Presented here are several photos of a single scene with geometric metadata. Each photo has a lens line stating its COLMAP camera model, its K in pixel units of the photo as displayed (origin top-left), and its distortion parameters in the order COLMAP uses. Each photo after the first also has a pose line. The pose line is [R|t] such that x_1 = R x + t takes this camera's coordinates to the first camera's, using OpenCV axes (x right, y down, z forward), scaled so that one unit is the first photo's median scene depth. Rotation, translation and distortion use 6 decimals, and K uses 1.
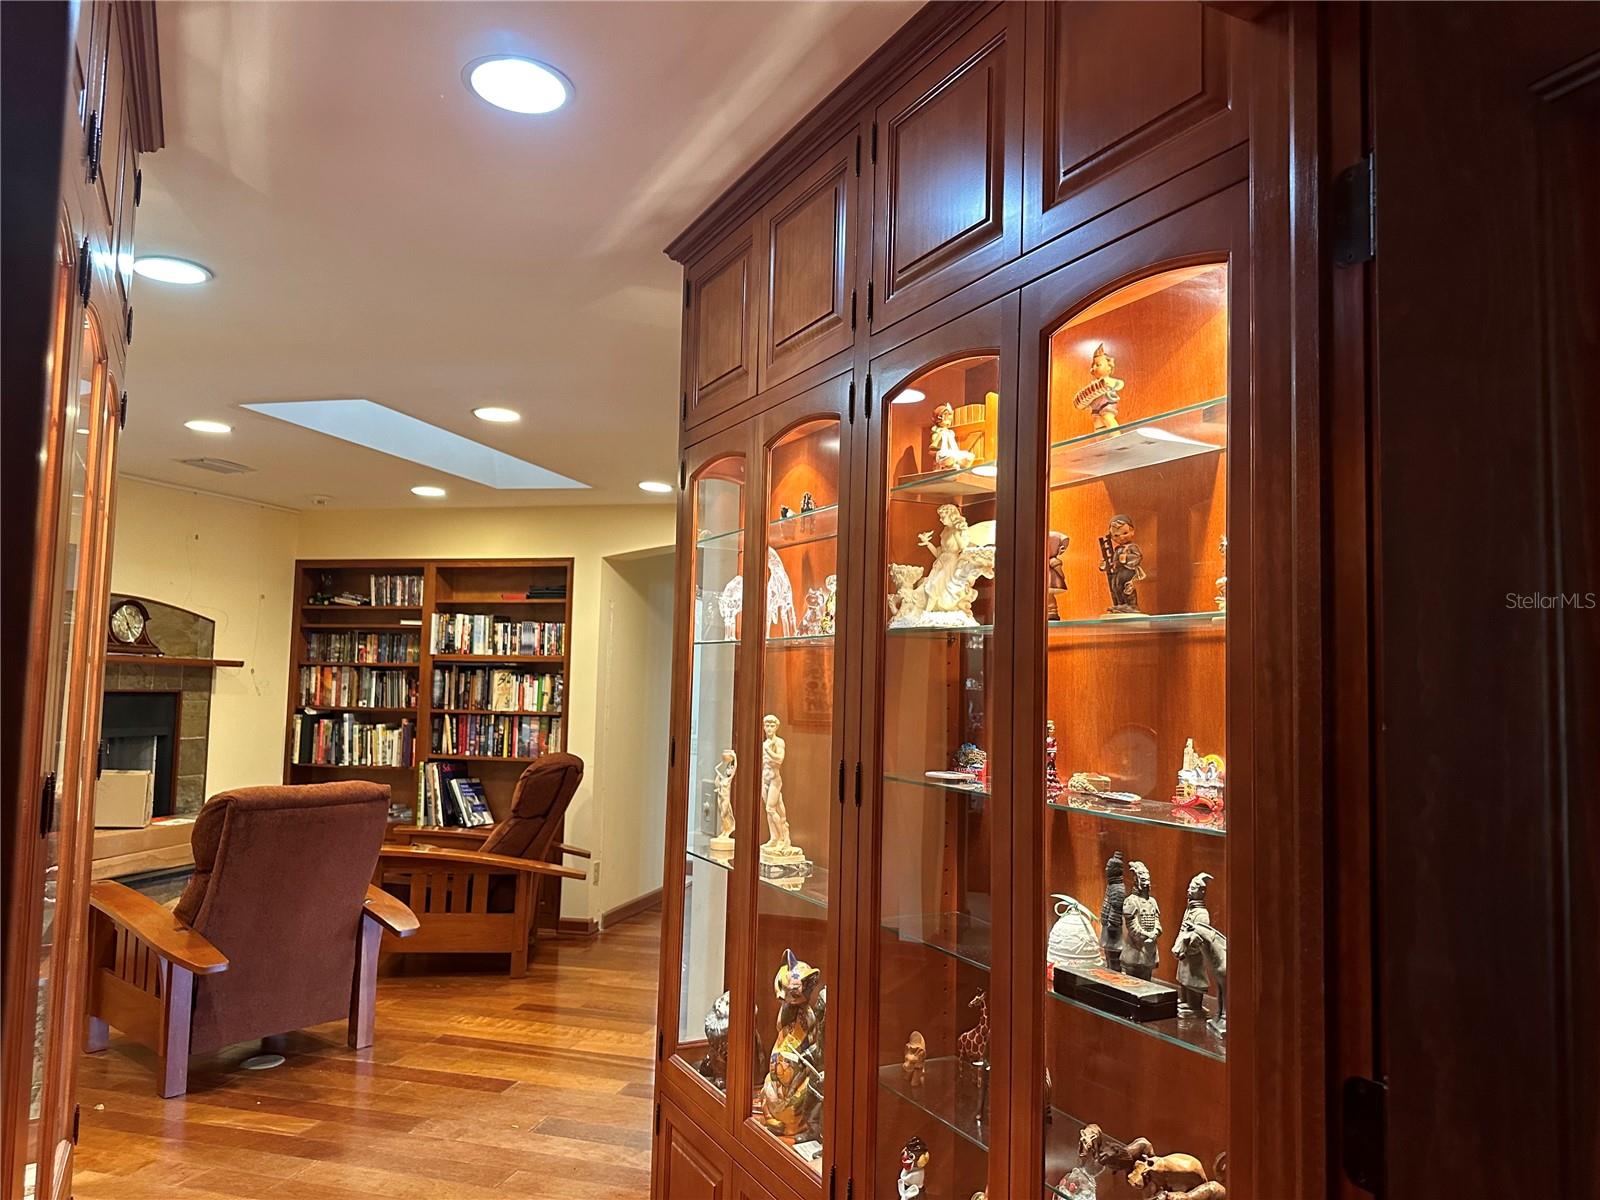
lens RADIAL K [[1129.9, 0, 799.5], [0, 1129.9, 609.0], [0, 0, 1]] dist [0.080980, -0.102772]
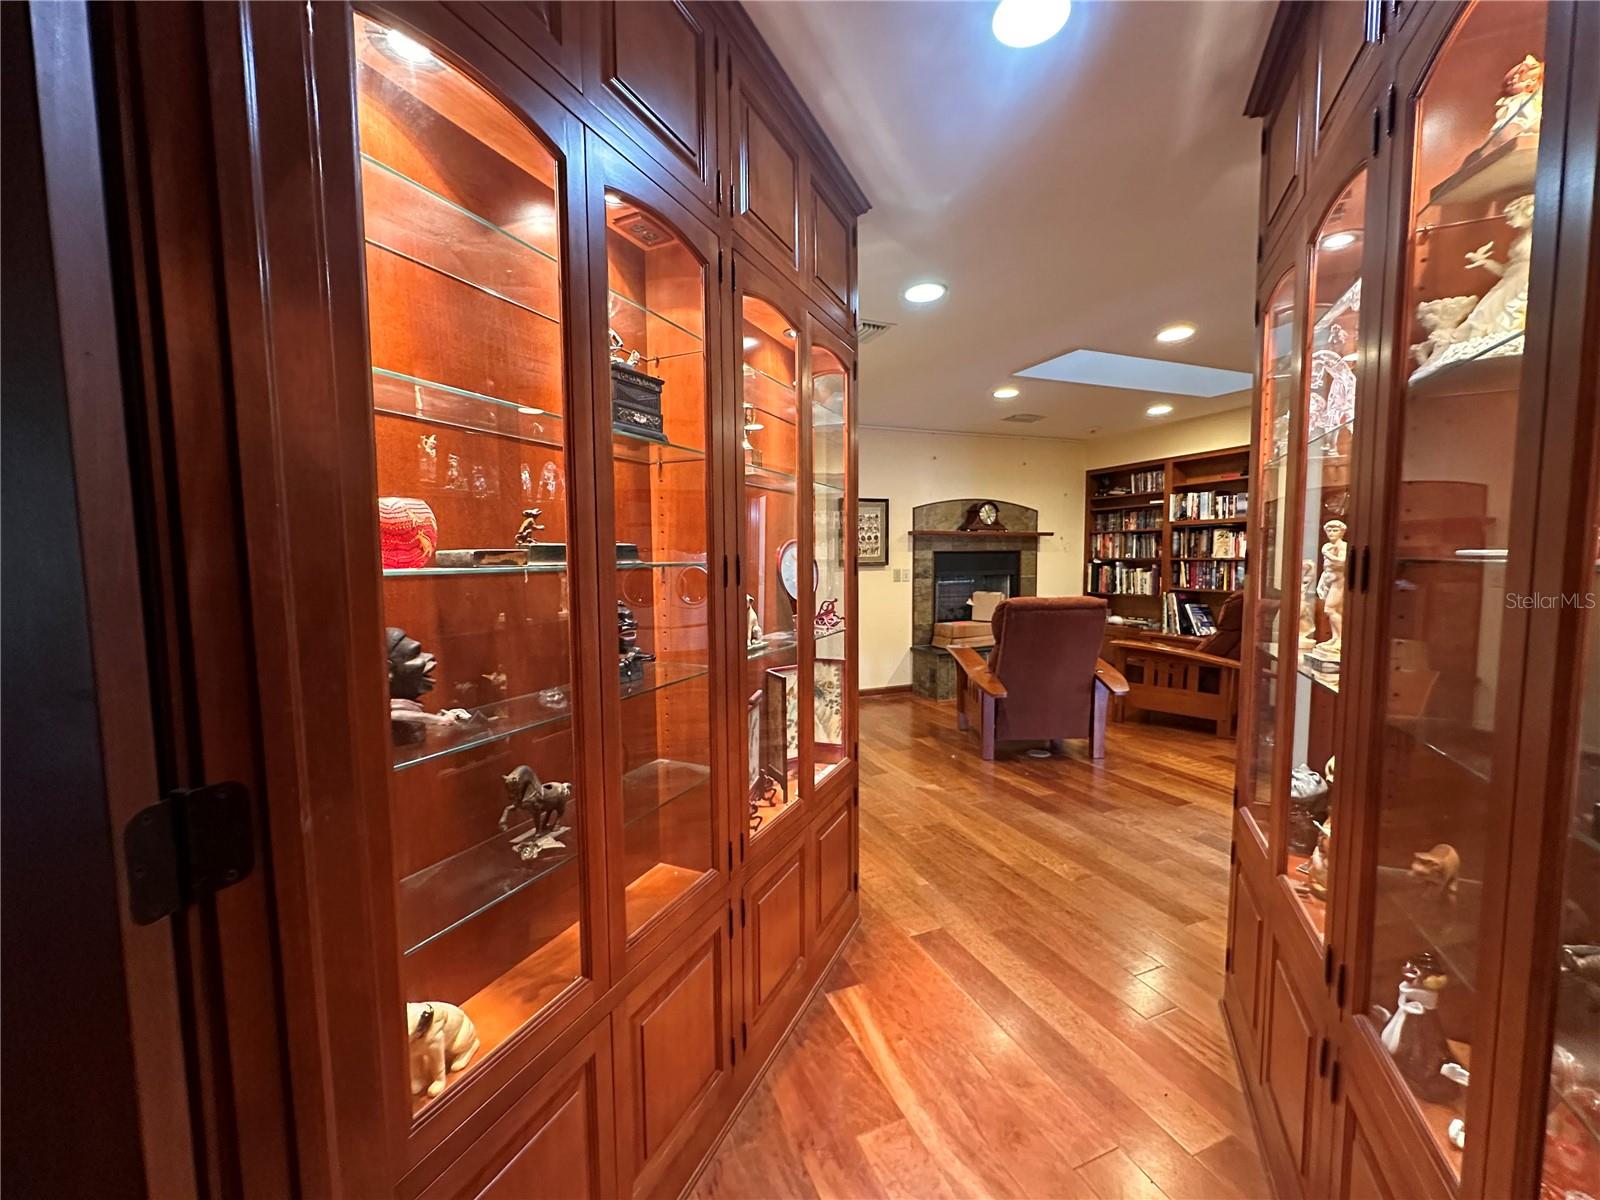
lens RADIAL K [[641.3, 0, 800.1], [0, 641.3, 601.0], [0, 0, 1]] dist [-0.006017, 0.000433]
pose [[0.613121, 0.025545, -0.789576, 0.056904], [0.079103, 0.992469, 0.093534, 0.031140], [0.786019, -0.119805, 0.606482, 0.105448]]
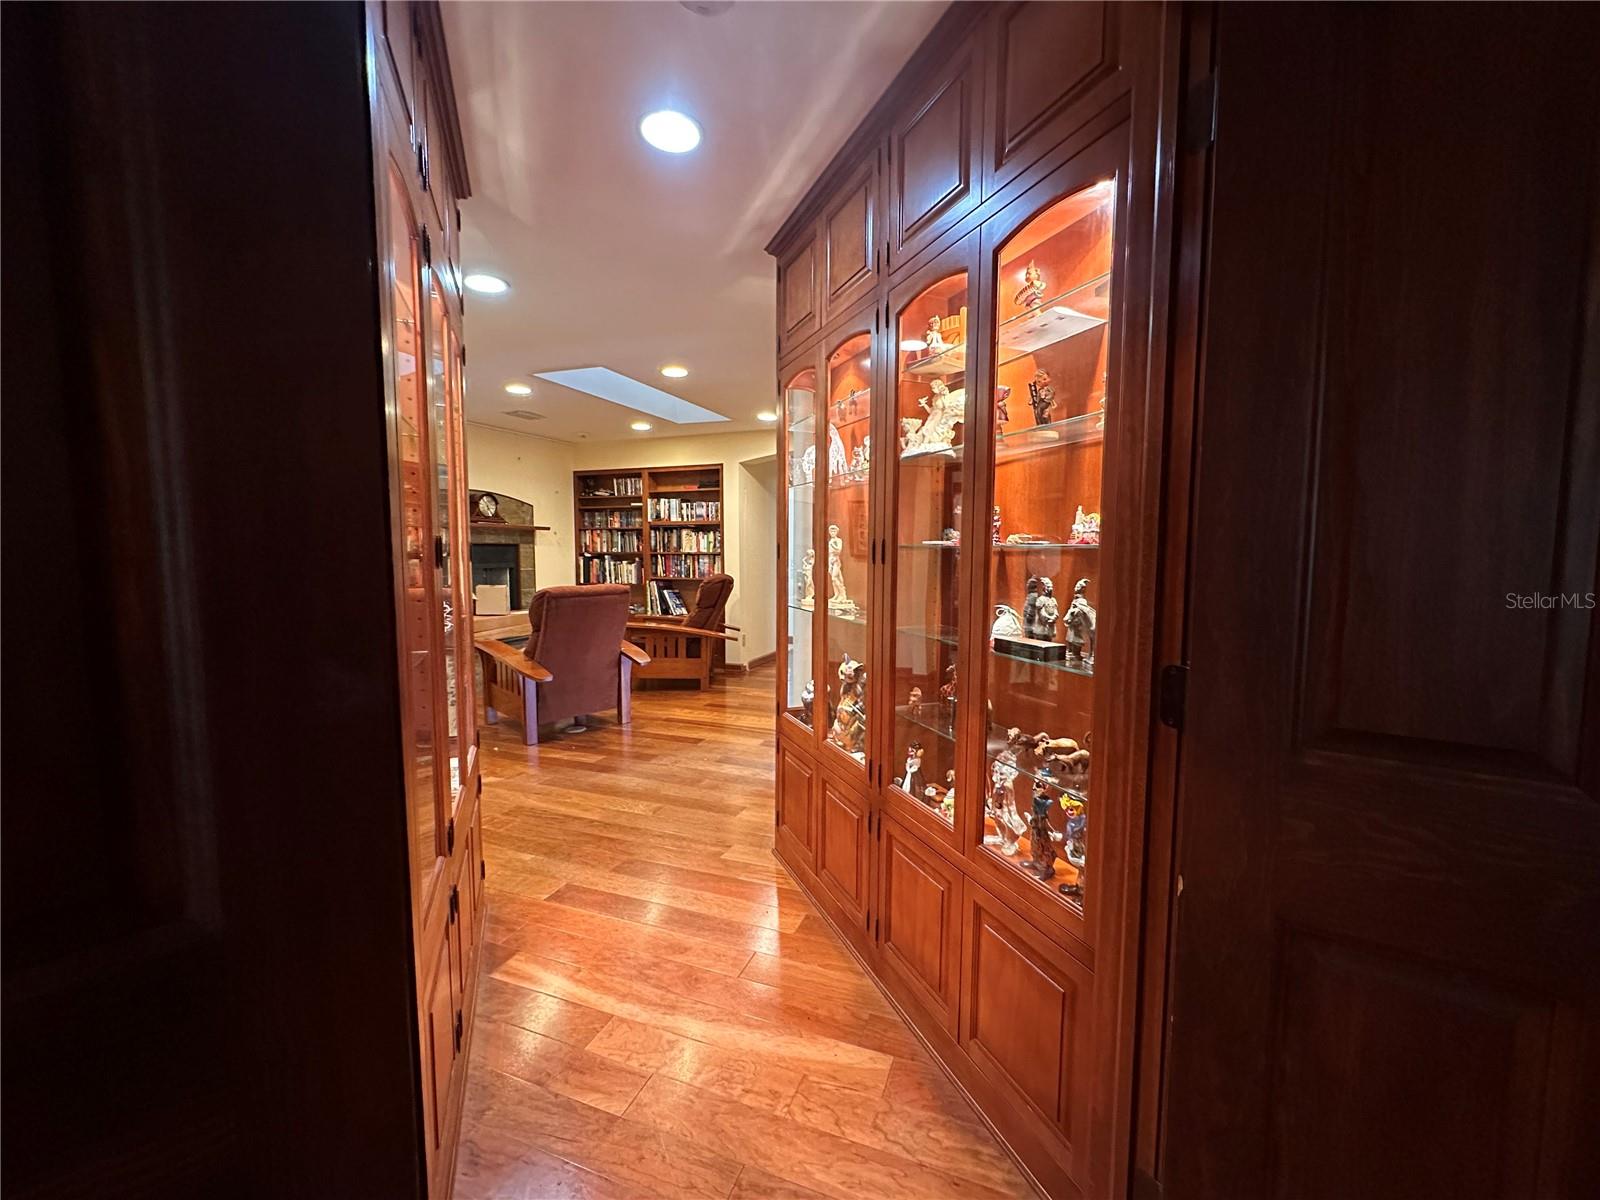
lens RADIAL K [[641.3, 0, 803.0], [0, 641.3, 600.5], [0, 0, 1]] dist [-0.006017, 0.000433]
pose [[0.996314, -0.014881, -0.084477, 0.003801], [0.027101, 0.989001, 0.145407, 0.026905], [0.081384, -0.147160, 0.985759, 0.005283]]
